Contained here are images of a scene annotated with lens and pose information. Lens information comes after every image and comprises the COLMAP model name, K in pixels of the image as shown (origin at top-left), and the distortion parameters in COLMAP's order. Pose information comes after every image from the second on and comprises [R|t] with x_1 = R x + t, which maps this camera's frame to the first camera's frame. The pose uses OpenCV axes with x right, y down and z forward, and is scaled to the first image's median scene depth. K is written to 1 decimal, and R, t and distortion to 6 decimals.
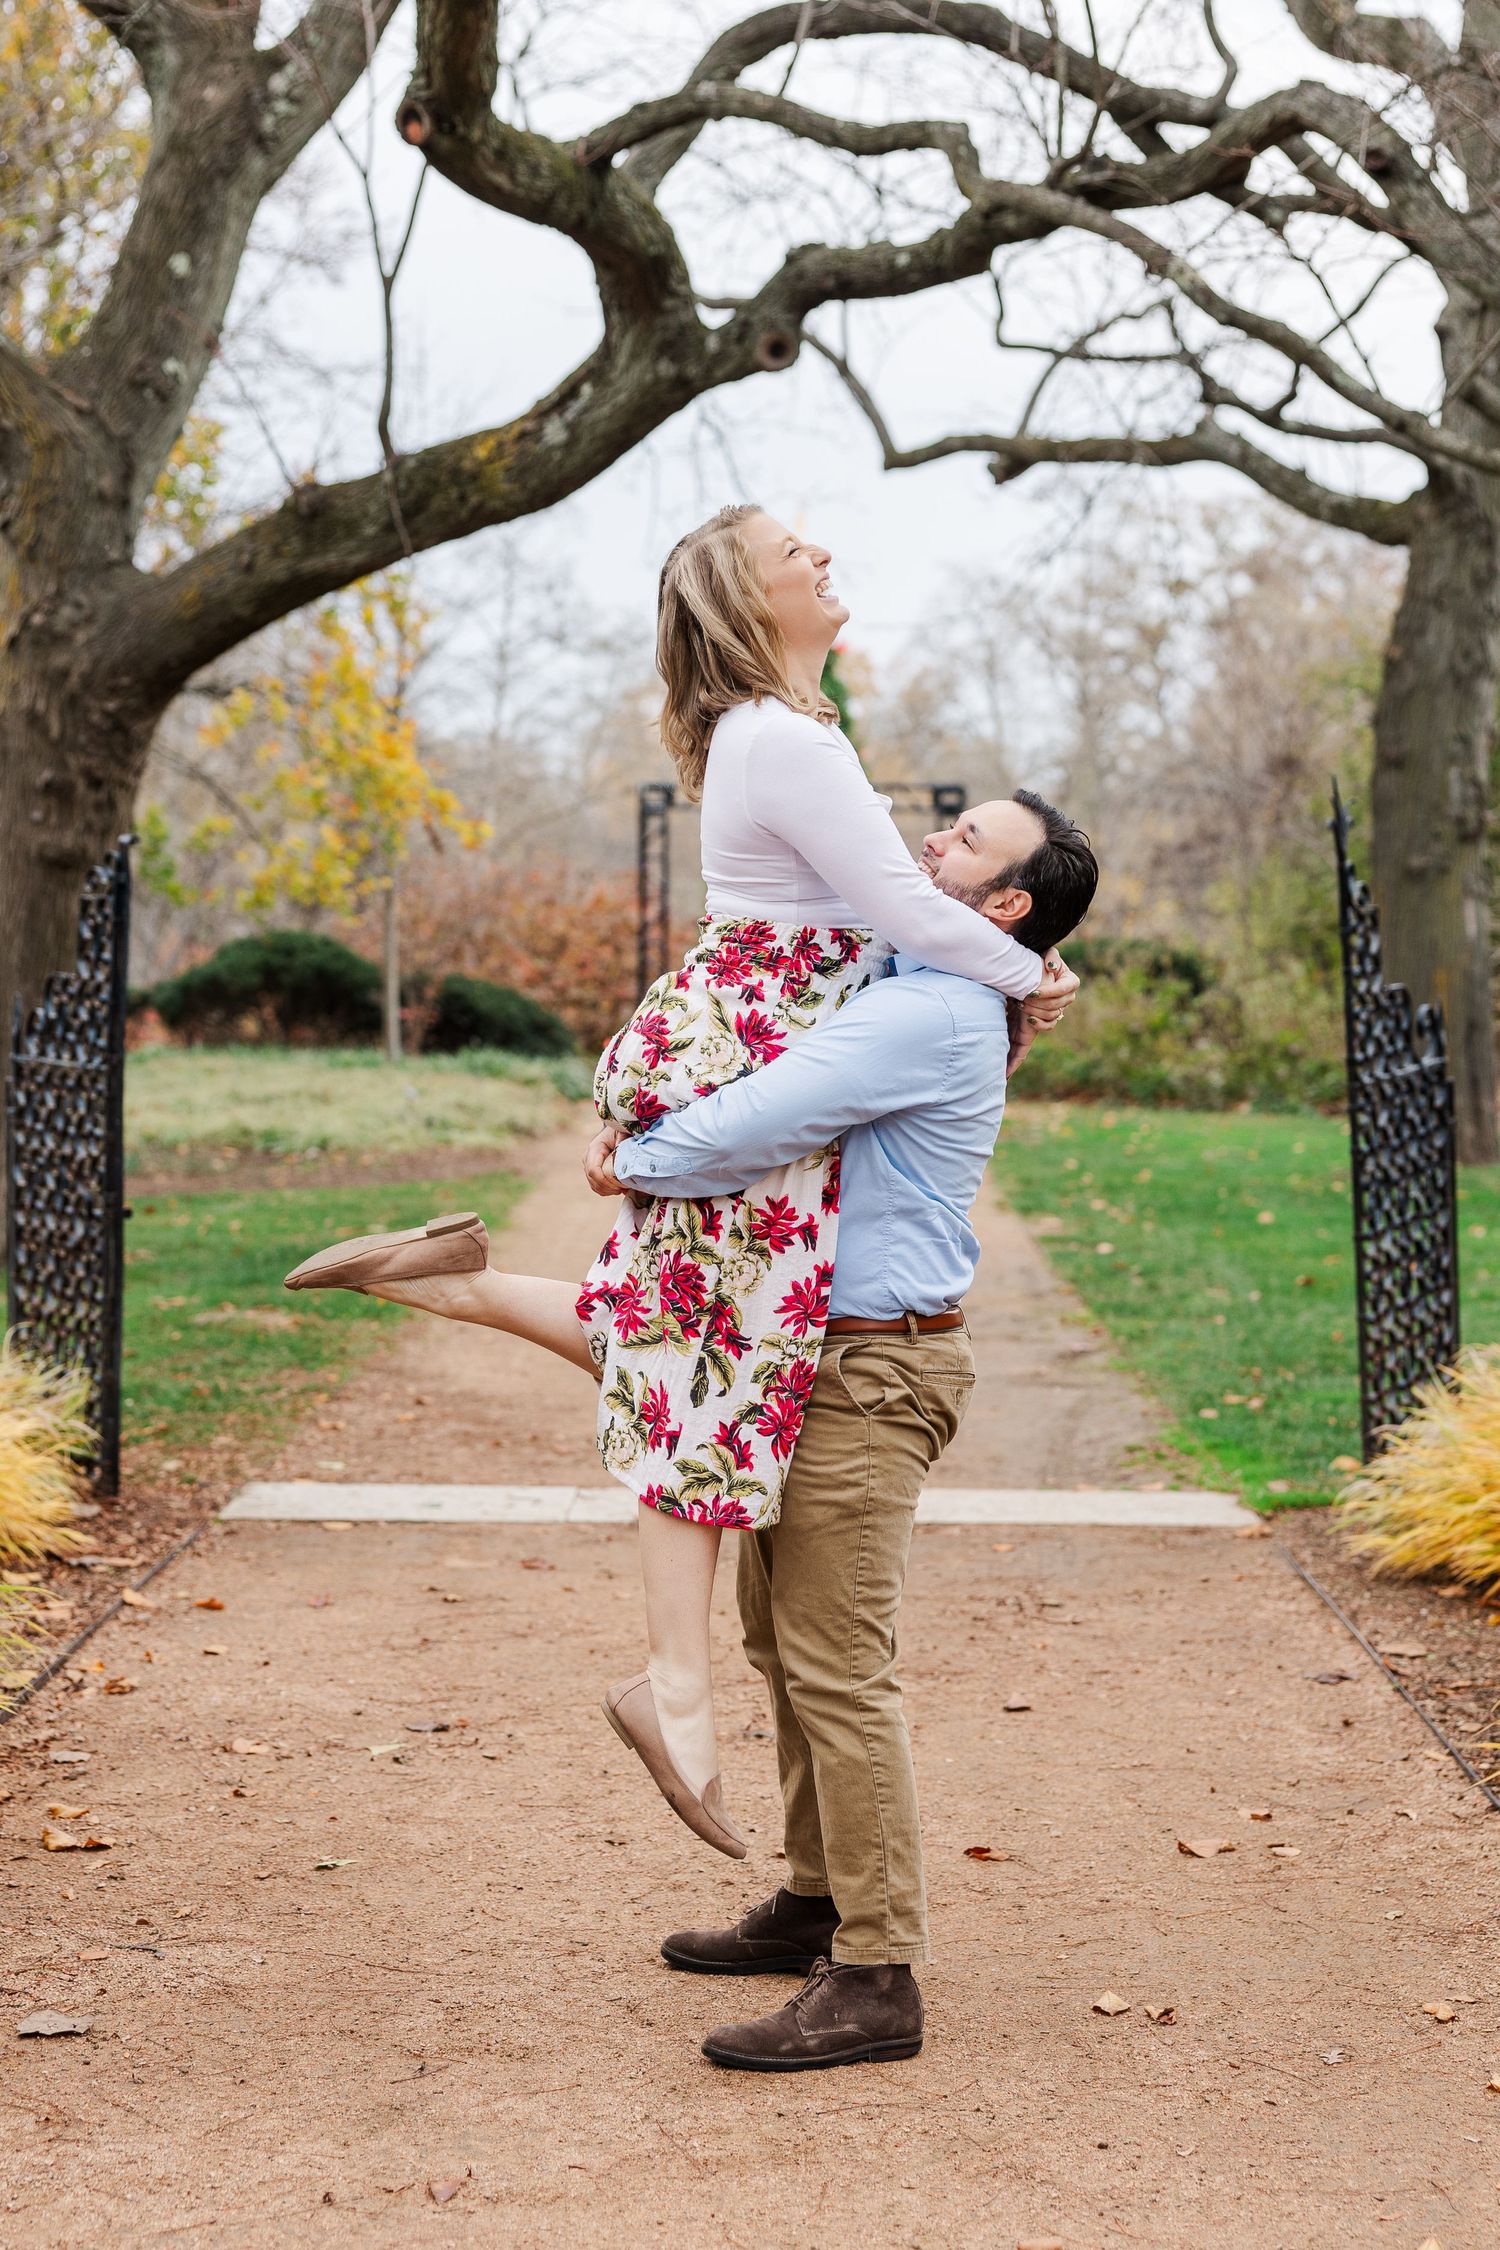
lens RADIAL K [[4338.3, 0, 820.5], [0, 4338.3, 1129.8], [0, 0, 1]] dist [0.020509, -0.176065]
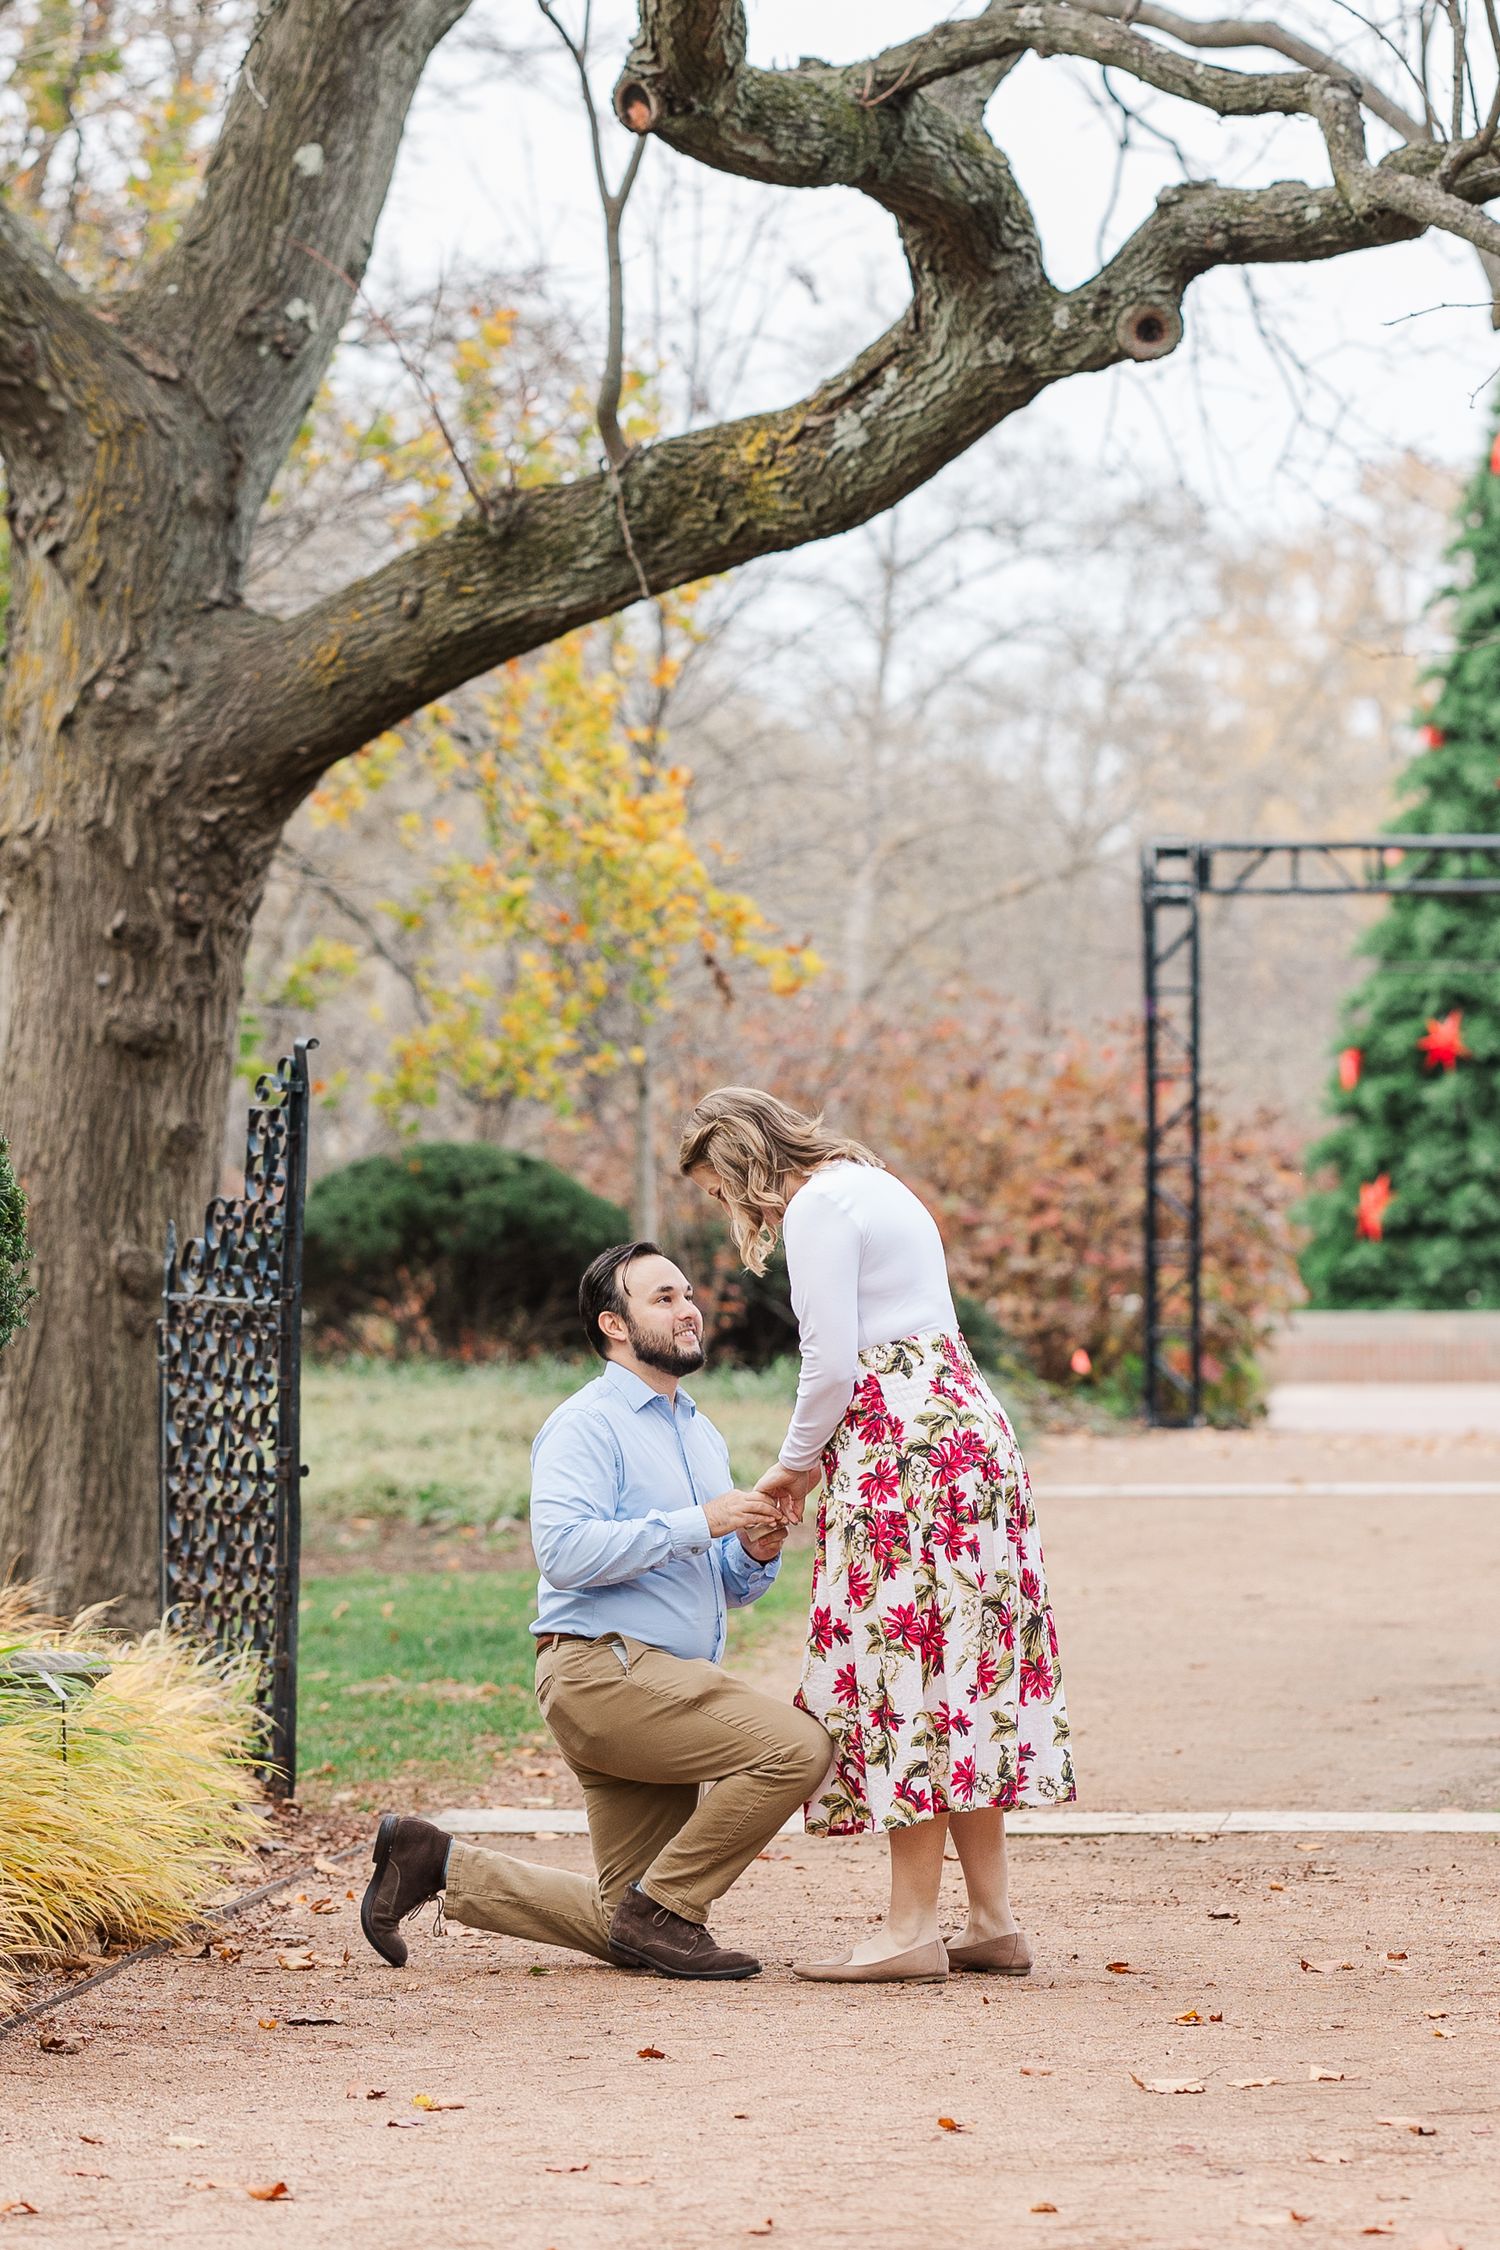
lens RADIAL K [[8768.8, 0, 970.4], [0, 8768.8, 651.3], [0, 0, 1]] dist [0.000127, 0.057097]
pose [[0.997974, -0.014686, -0.061905, 0.049185], [0.008370, 0.994843, -0.101081, 0.020031], [0.063071, 0.100358, 0.992950, -0.436418]]
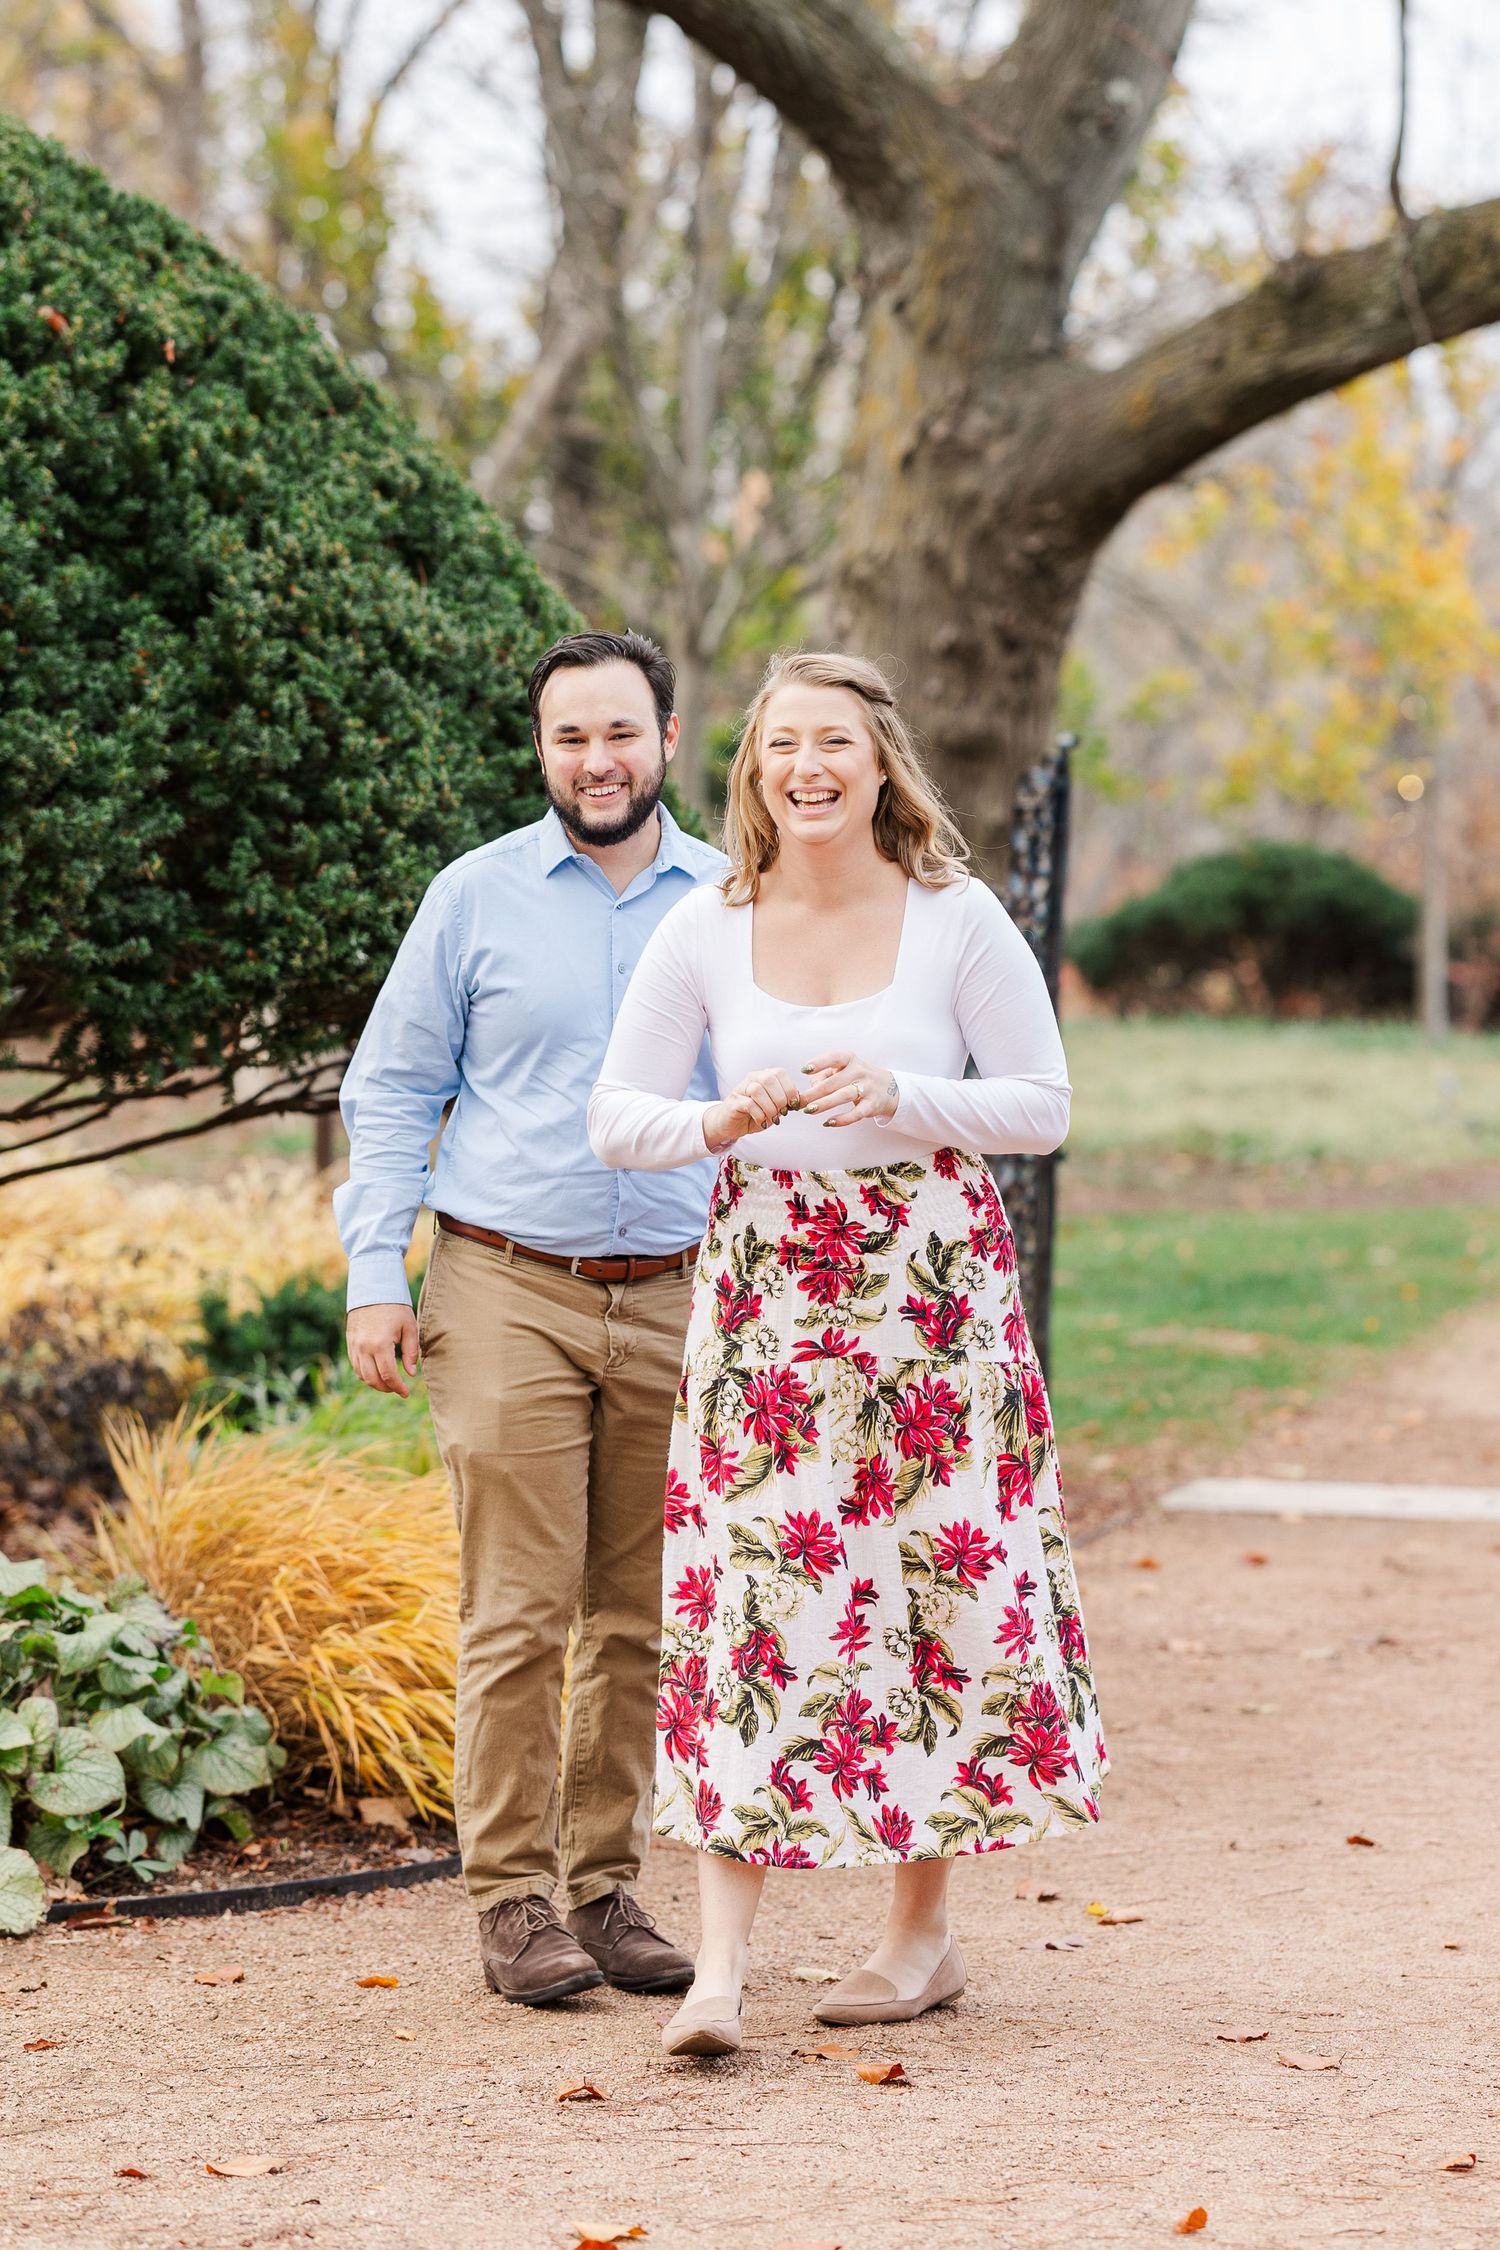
lens RADIAL K [[7026.4, 0, 936.9], [0, 7026.4, 795.6], [0, 0, 1]] dist [-0.027613, 0.446913]
pose [[0.985343, 0.008879, -0.170355, 0.035332], [-0.017855, 0.998527, -0.051233, 0.011270], [0.169649, 0.053524, 0.984050, -0.250488]]
